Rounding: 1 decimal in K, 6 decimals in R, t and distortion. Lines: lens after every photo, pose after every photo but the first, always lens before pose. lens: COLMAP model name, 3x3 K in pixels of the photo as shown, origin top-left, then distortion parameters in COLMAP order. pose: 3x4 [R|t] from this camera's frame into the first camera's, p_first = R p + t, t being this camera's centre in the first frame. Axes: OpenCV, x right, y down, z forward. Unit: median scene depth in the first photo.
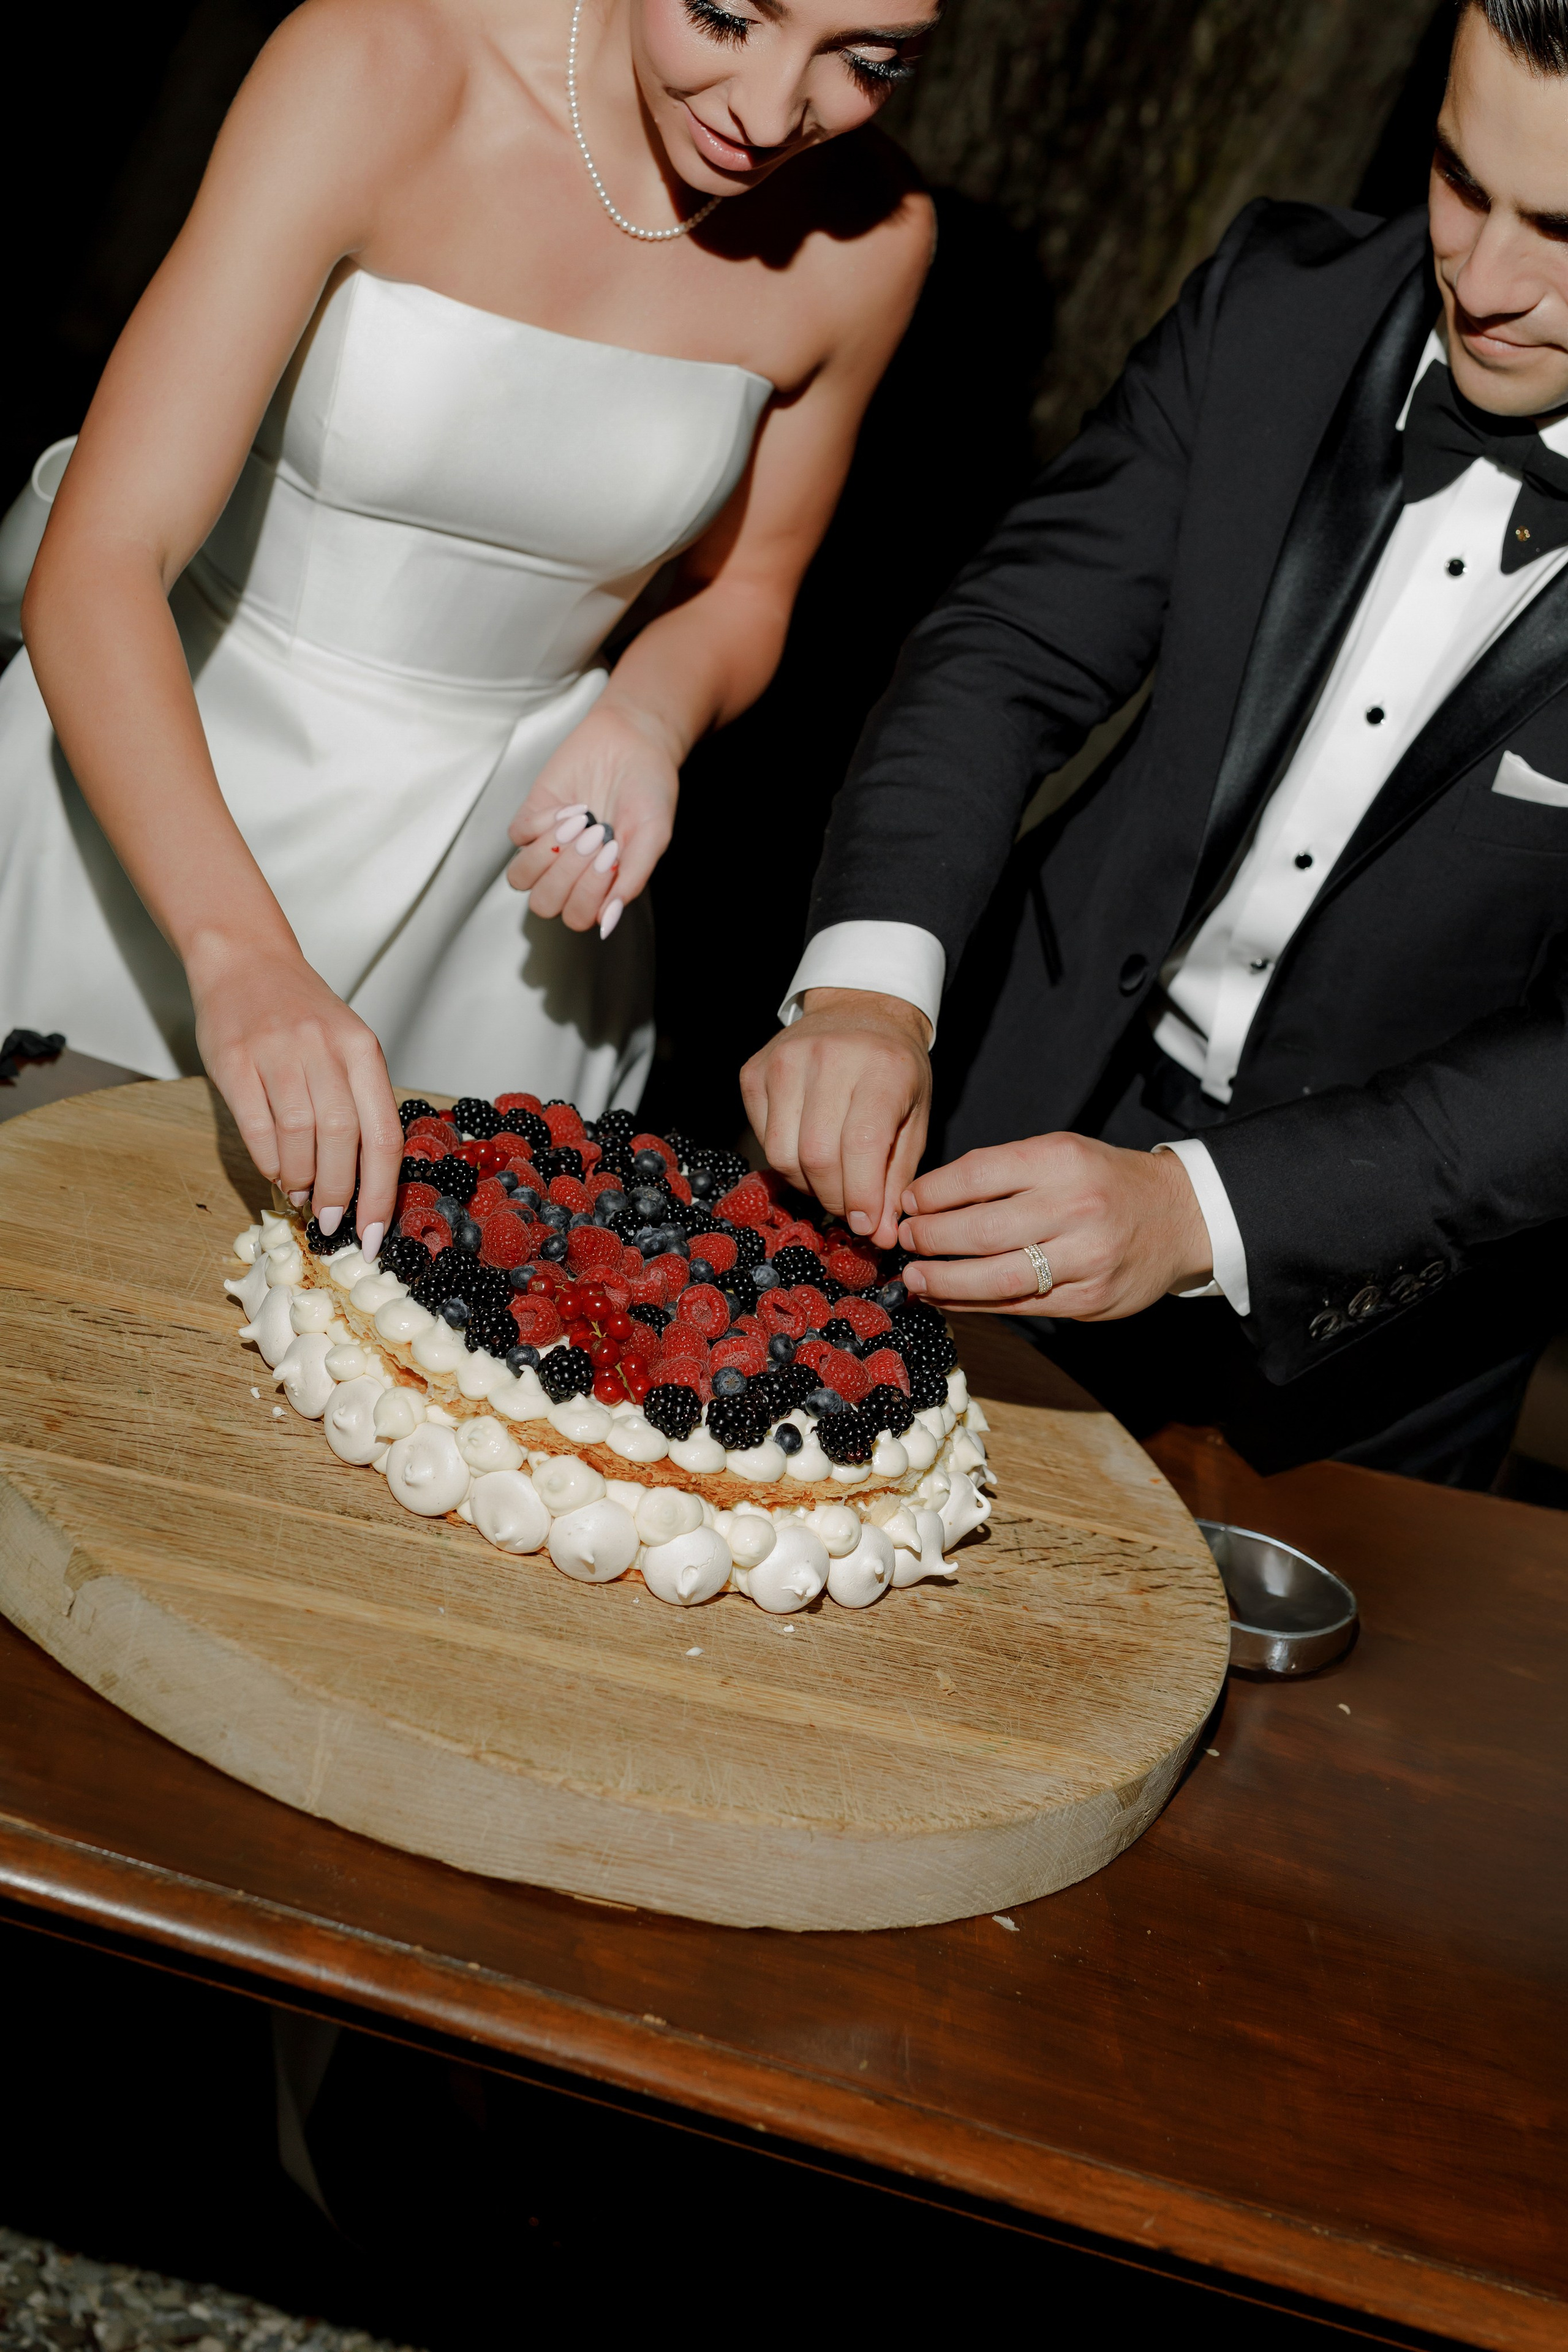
lens RADIAL K [[3353.4, 0, 784.9], [0, 3353.4, 1179.7], [0, 0, 1]] dist [-0.001560, 0.052549]
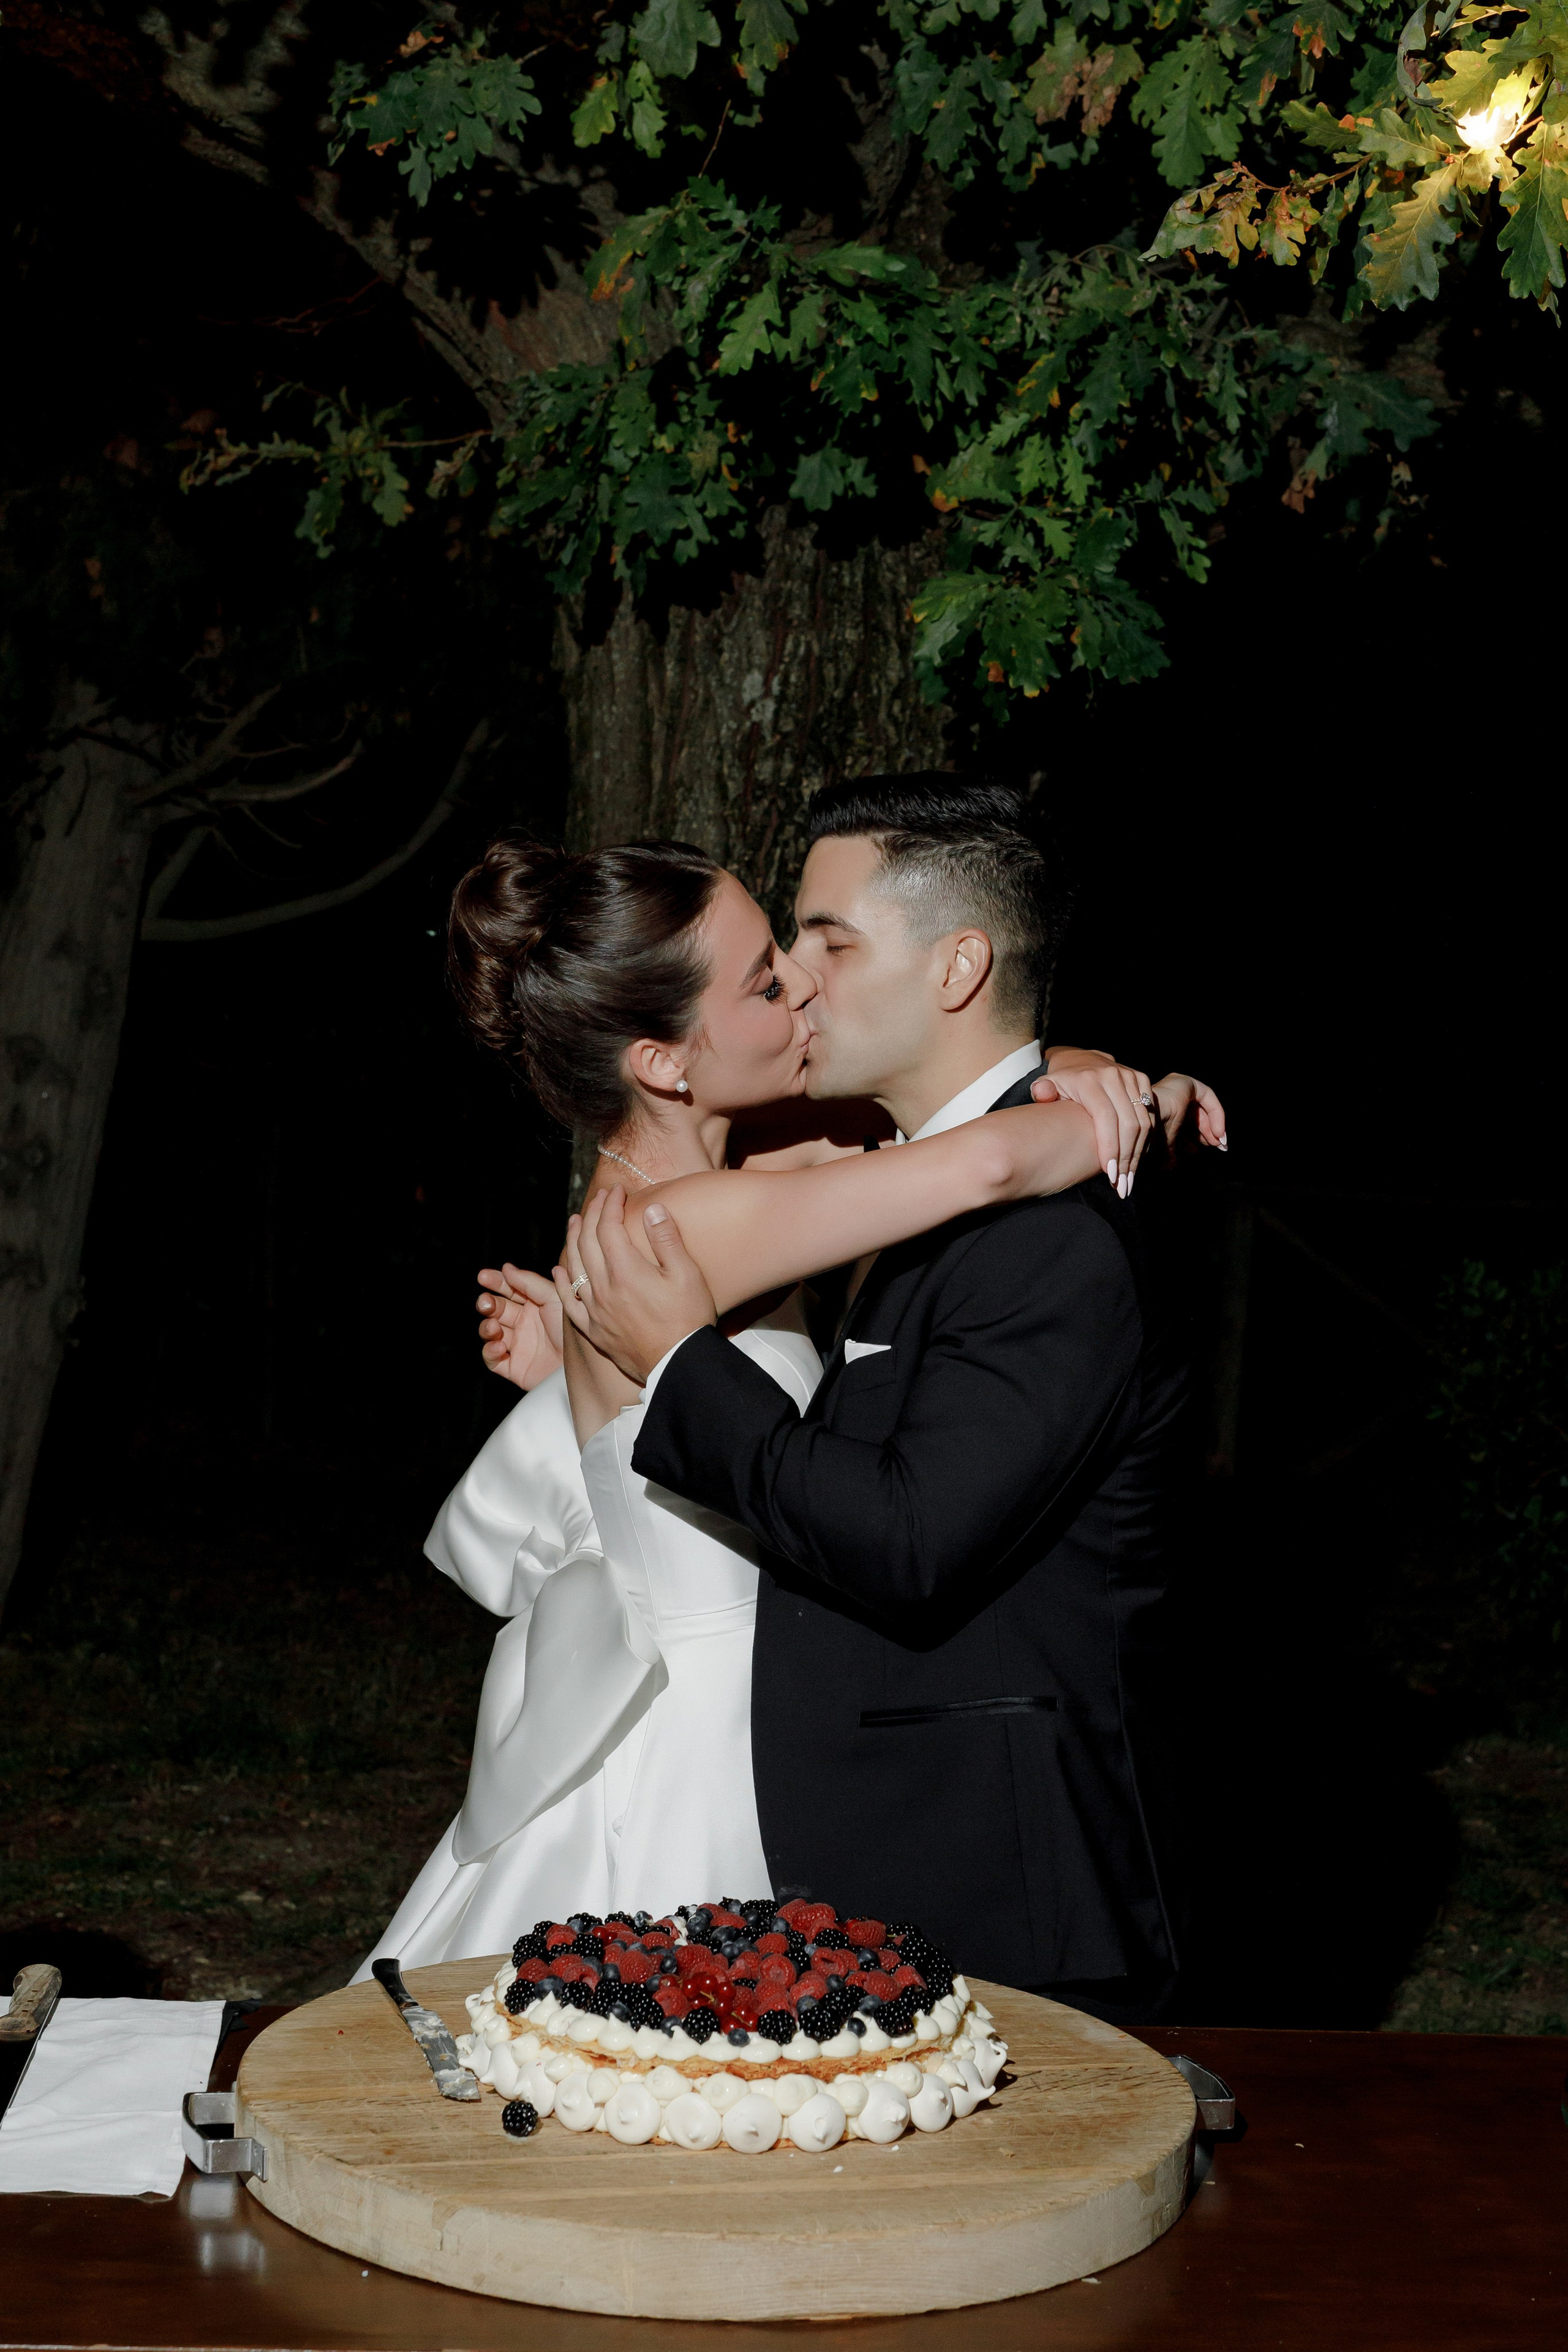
lens RADIAL K [[3899.8, 0, 855.3], [0, 3899.8, 1301.5], [0, 0, 1]] dist [-0.013303, 0.060013]
pose [[0.952675, -0.291251, 0.087079, -0.057137], [0.303927, 0.918372, -0.253417, 0.222659], [-0.006163, 0.267890, 0.963430, -0.772893]]
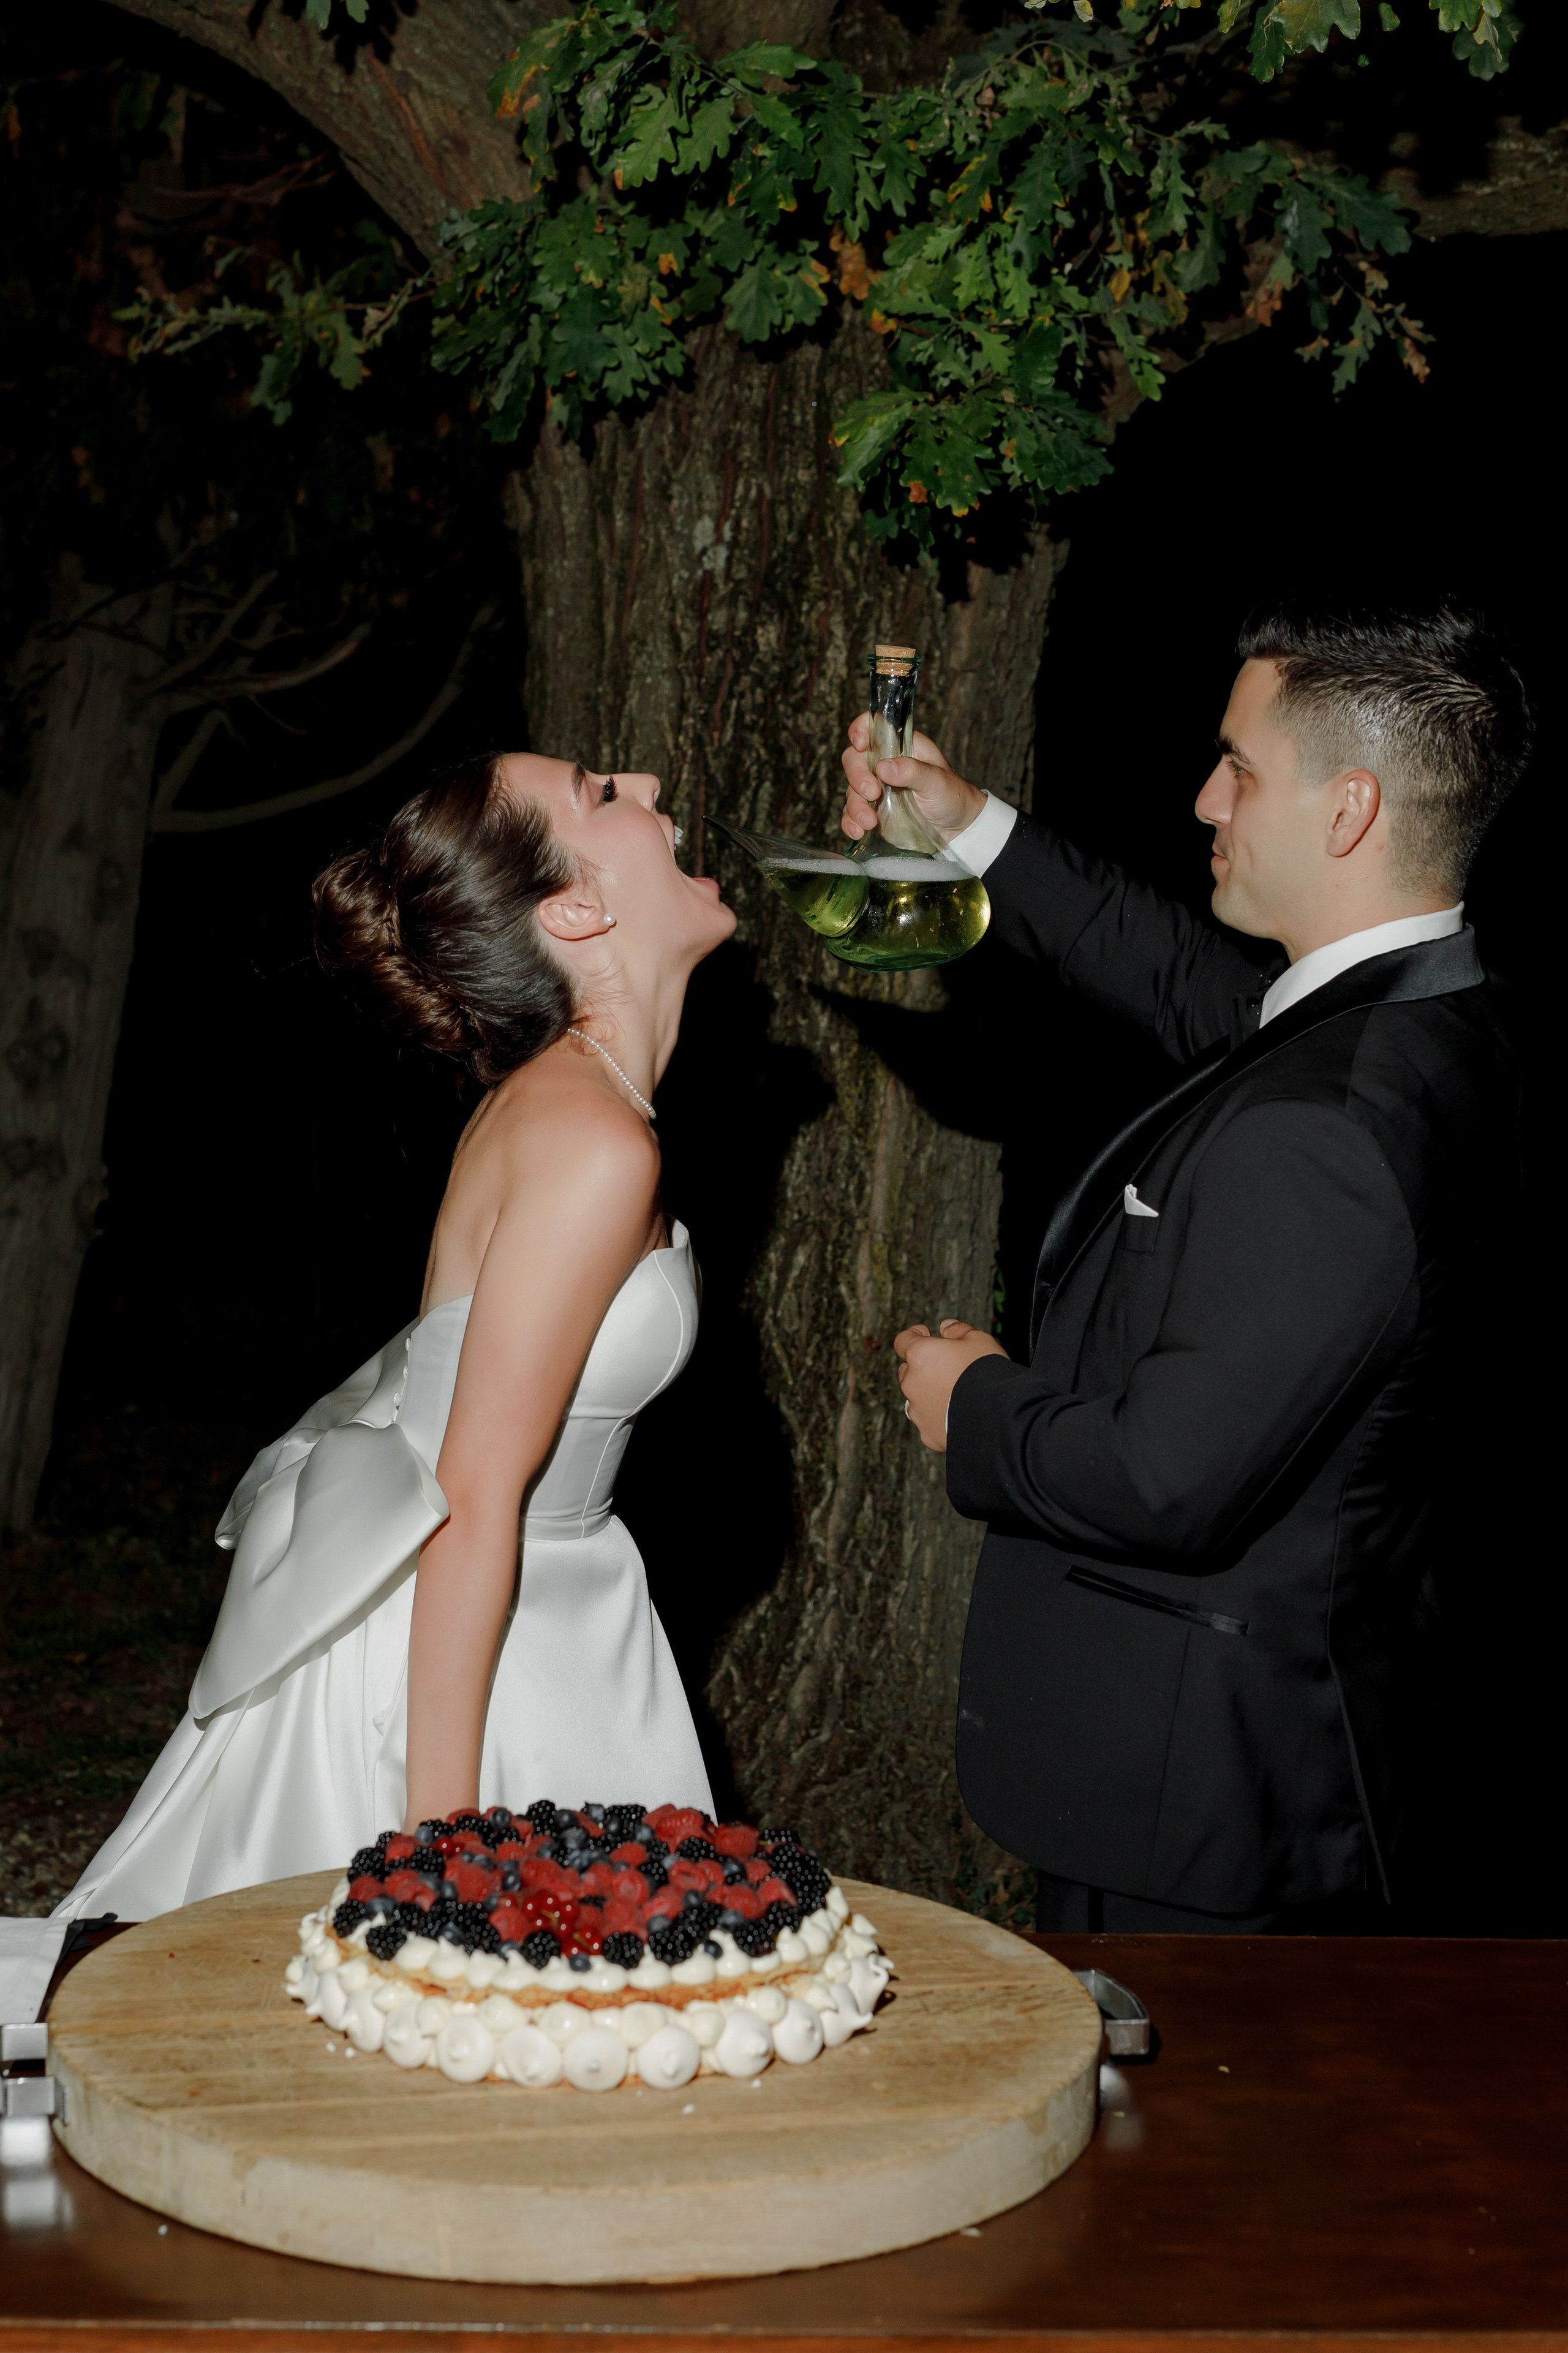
lens RADIAL K [[3779.6, 0, 643.7], [0, 3779.6, 1255.0], [0, 0, 1]] dist [0.002468, 0.023667]
pose [[0.949161, -0.314613, 0.010597, 0.047136], [0.306521, 0.916033, -0.258705, 0.208643], [0.071685, 0.248801, 0.965898, -0.553320]]
